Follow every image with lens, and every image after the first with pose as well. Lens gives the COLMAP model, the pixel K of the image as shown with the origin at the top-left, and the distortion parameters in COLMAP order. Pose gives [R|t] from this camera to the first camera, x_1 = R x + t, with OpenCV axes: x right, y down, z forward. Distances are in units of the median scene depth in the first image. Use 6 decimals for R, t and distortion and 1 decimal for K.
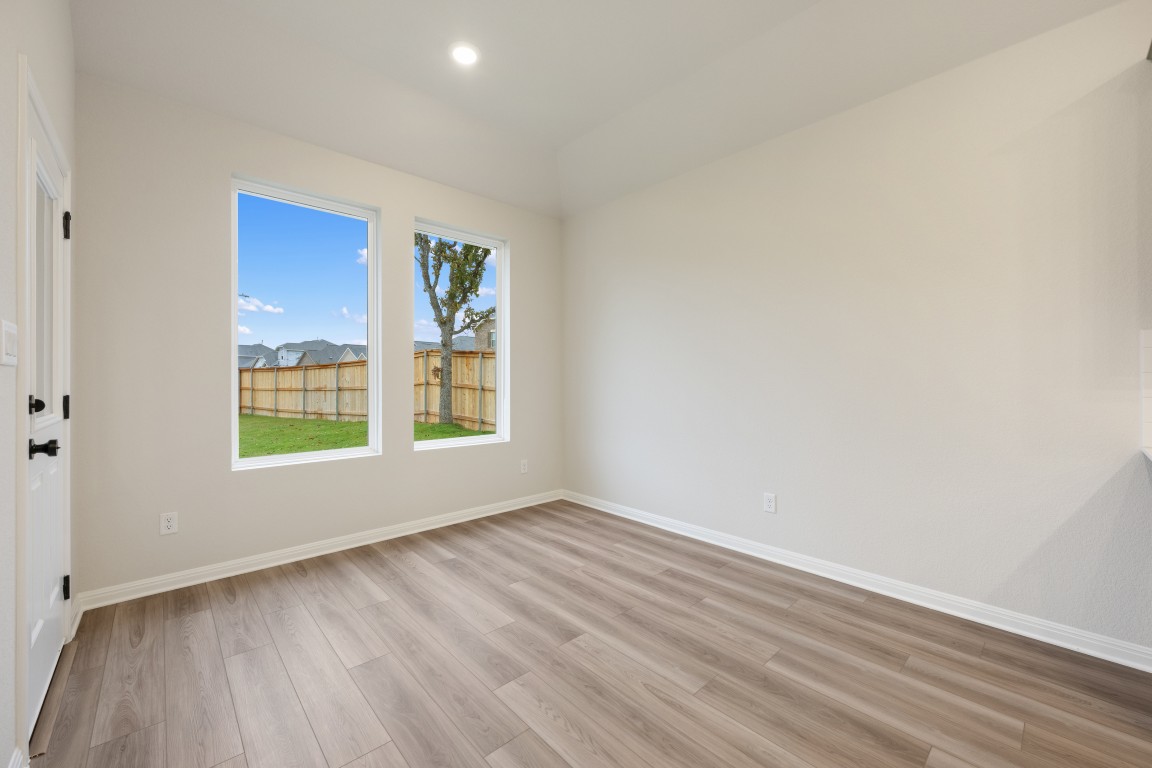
lens RADIAL K [[456.1, 0, 575.0], [0, 456.1, 380.0], [0, 0, 1]] dist [-0.001452, 0.000430]
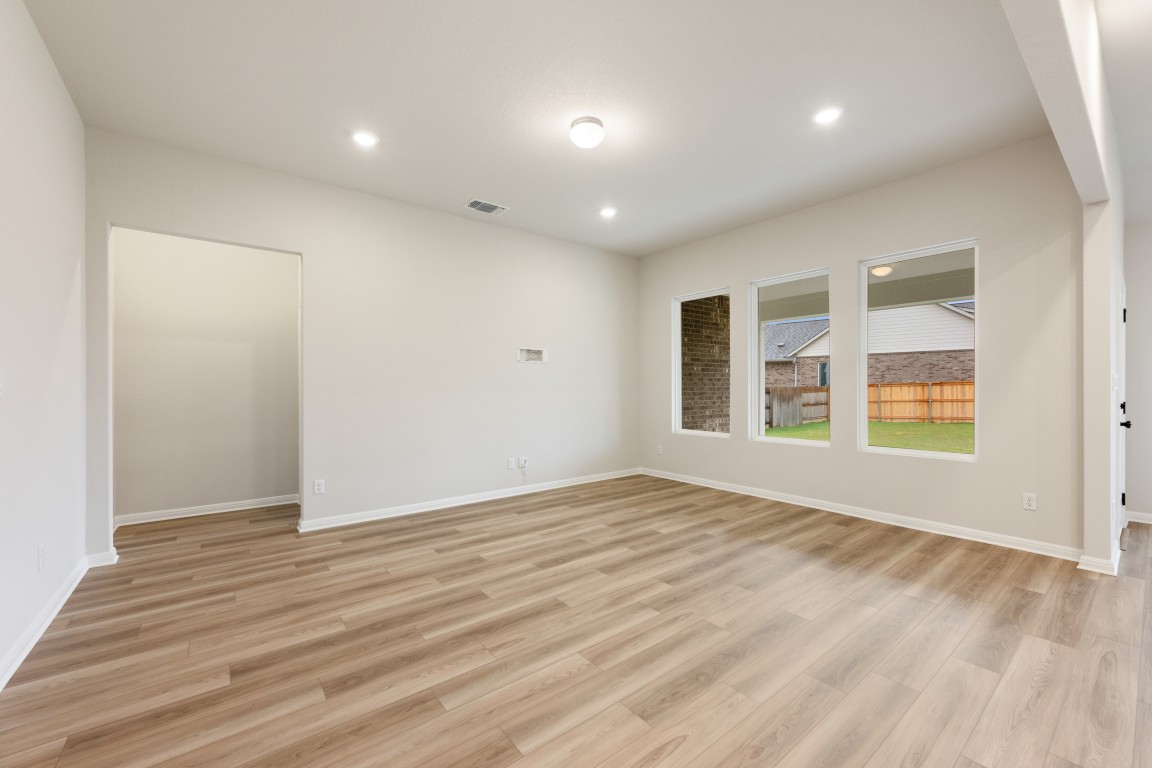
lens RADIAL K [[456.1, 0, 574.8], [0, 456.1, 389.3], [0, 0, 1]] dist [-0.001452, 0.000430]
pose [[-0.076168, 0.006336, -0.997075, 0.181000], [0.002495, 0.999978, 0.006164, -0.006778], [0.997092, -0.002019, -0.076182, -0.213662]]
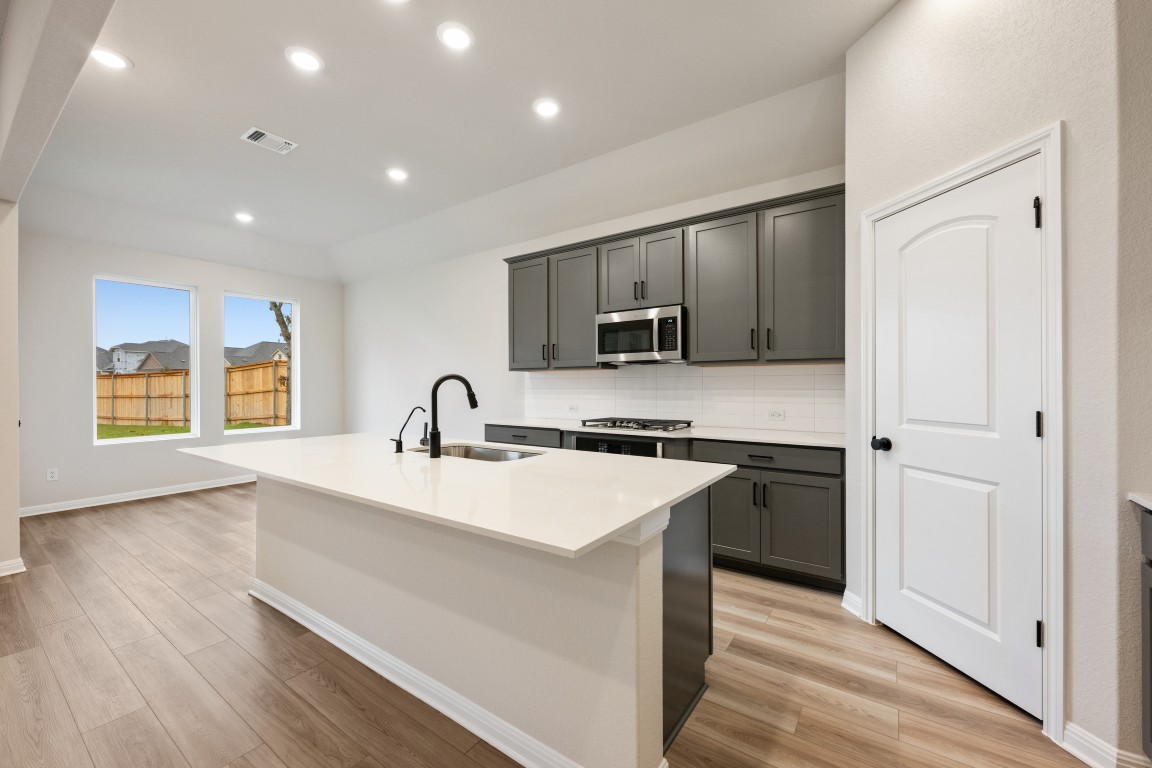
lens RADIAL K [[456.1, 0, 576.5], [0, 456.1, 384.2], [0, 0, 1]] dist [-0.001452, 0.000430]
pose [[0.976349, -0.003478, 0.216171, 0.156775], [0.003227, 0.999994, 0.001514, -0.006847], [-0.216175, -0.000781, 0.976354, -0.256751]]
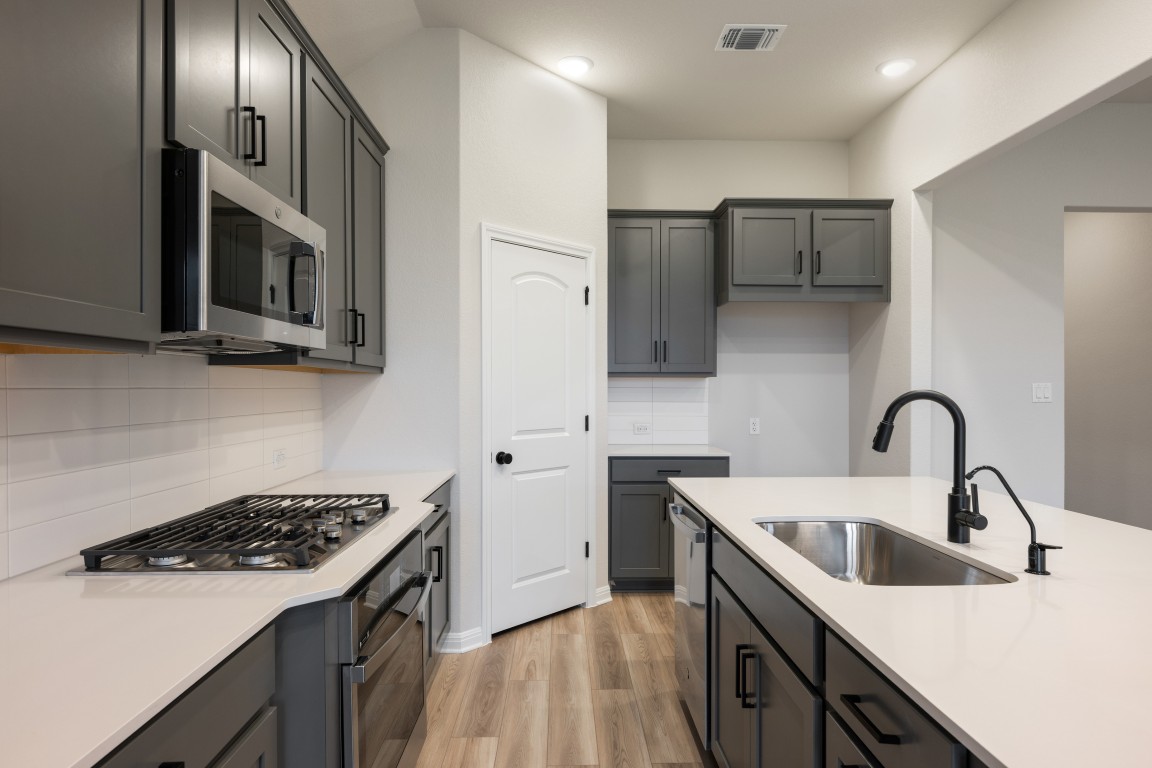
lens RADIAL K [[663.2, 0, 573.6], [0, 663.2, 389.9], [0, 0, 1]] dist [-0.002539, 0.001044]
pose [[-0.747874, -0.000154, 0.663841, 0.105973], [0.000389, 1.000000, 0.000671, -0.011182], [-0.663841, 0.000760, -0.747874, 0.113151]]
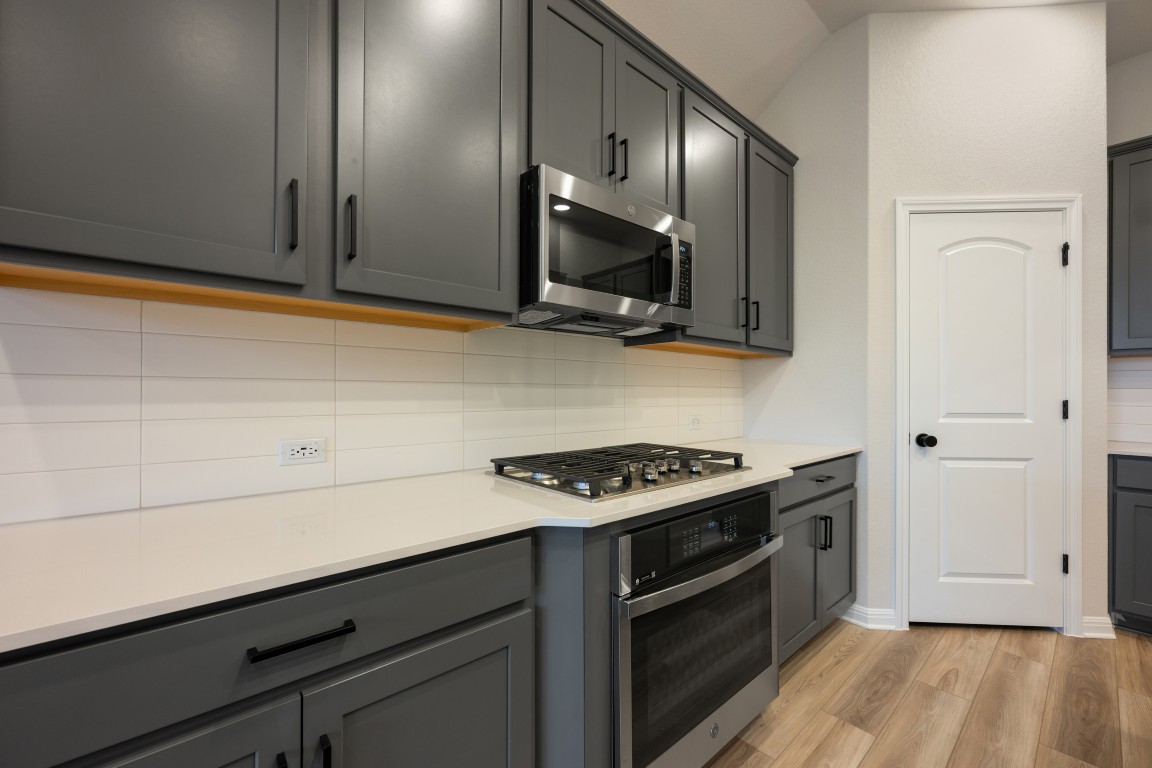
lens RADIAL K [[456.1, 0, 575.3], [0, 456.1, 391.2], [0, 0, 1]] dist [-0.001452, 0.000430]
pose [[0.028561, 0.003440, 0.999586, 0.129379], [-0.004674, 0.999984, -0.003308, 0.000221], [-0.999581, -0.004577, 0.028577, 0.053950]]
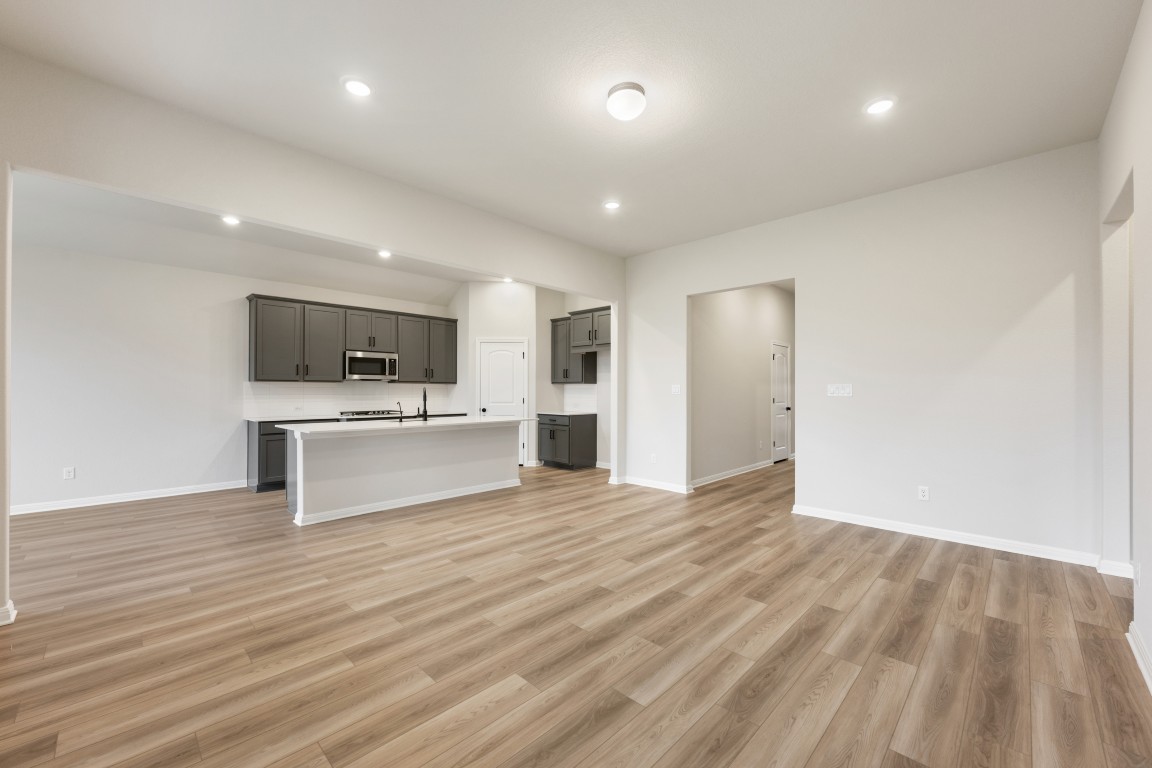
lens RADIAL K [[456.1, 0, 578.0], [0, 456.1, 383.9], [0, 0, 1]] dist [-0.001452, 0.000430]
pose [[-0.063662, 0.017664, 0.997815, -0.342400], [-0.002671, 0.999837, -0.017870, -0.006464], [-0.997968, -0.003803, -0.063604, -0.185932]]
